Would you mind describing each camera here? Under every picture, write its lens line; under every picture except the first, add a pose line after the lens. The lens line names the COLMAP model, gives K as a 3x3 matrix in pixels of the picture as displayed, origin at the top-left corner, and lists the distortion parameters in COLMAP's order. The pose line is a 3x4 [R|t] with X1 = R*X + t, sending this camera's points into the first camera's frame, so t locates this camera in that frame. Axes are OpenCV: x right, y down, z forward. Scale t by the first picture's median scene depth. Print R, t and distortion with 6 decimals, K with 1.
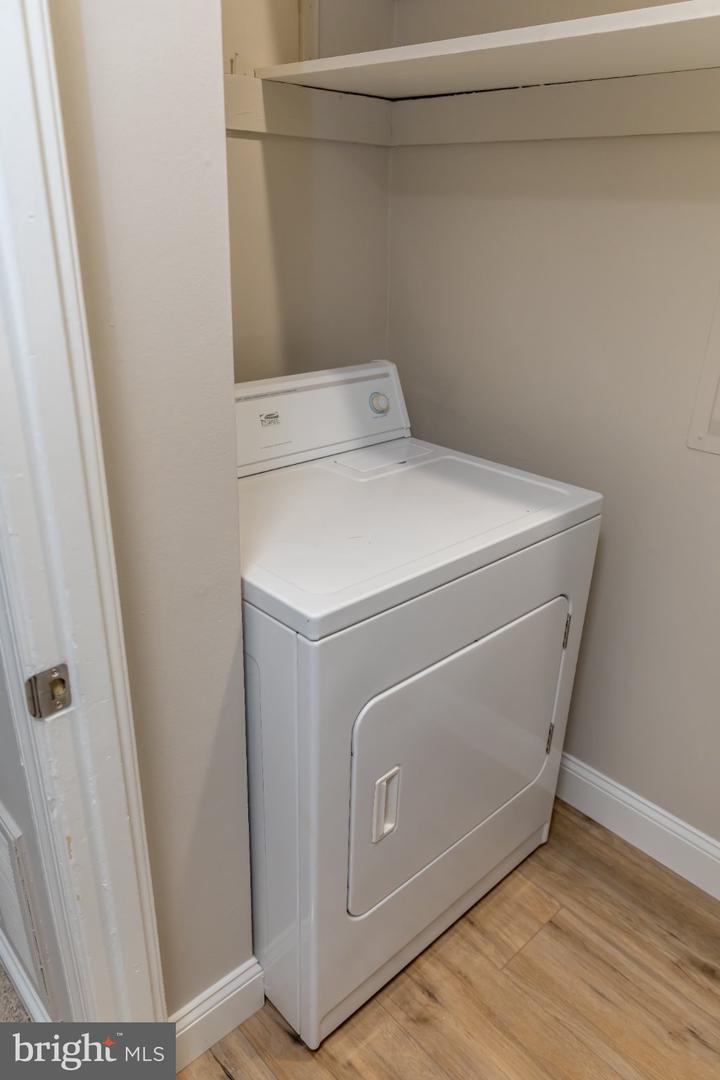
lens RADIAL K [[734.1, 0, 360.1], [0, 734.1, 536.3], [0, 0, 1]] dist [-0.011029, -0.003082]
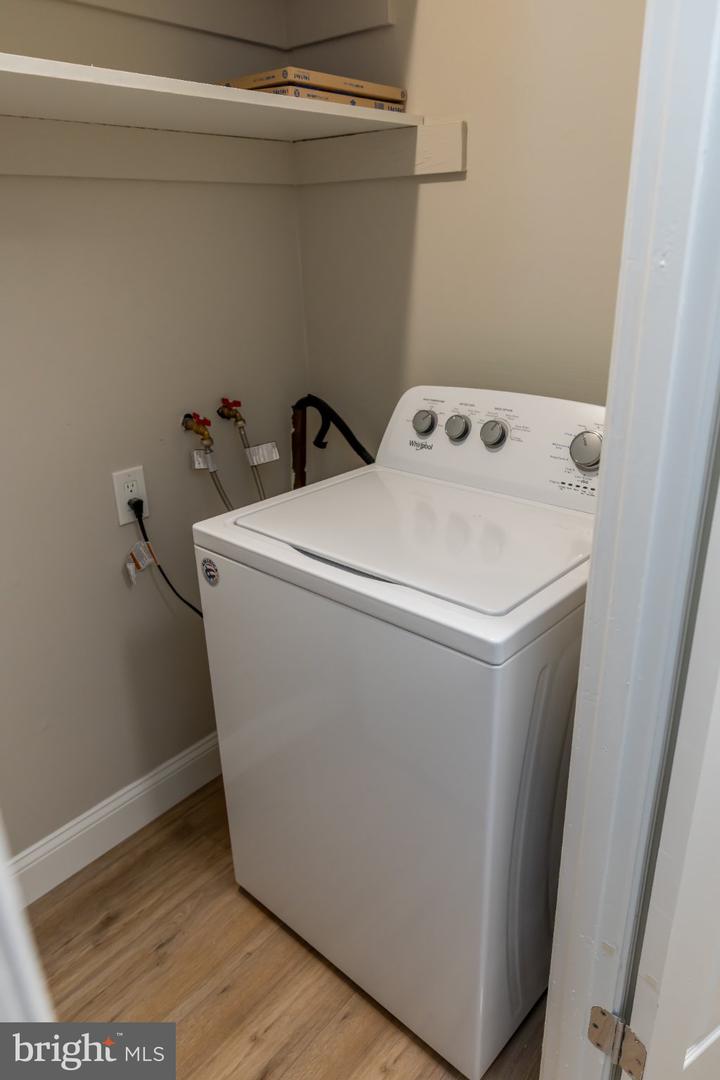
lens RADIAL K [[734.1, 0, 360.2], [0, 734.1, 540.7], [0, 0, 1]] dist [-0.011029, -0.003082]
pose [[-0.127449, -0.403716, 0.905964, -0.351279], [0.432538, 0.799358, 0.417059, -0.169038], [-0.892562, 0.445018, 0.072745, 0.321375]]
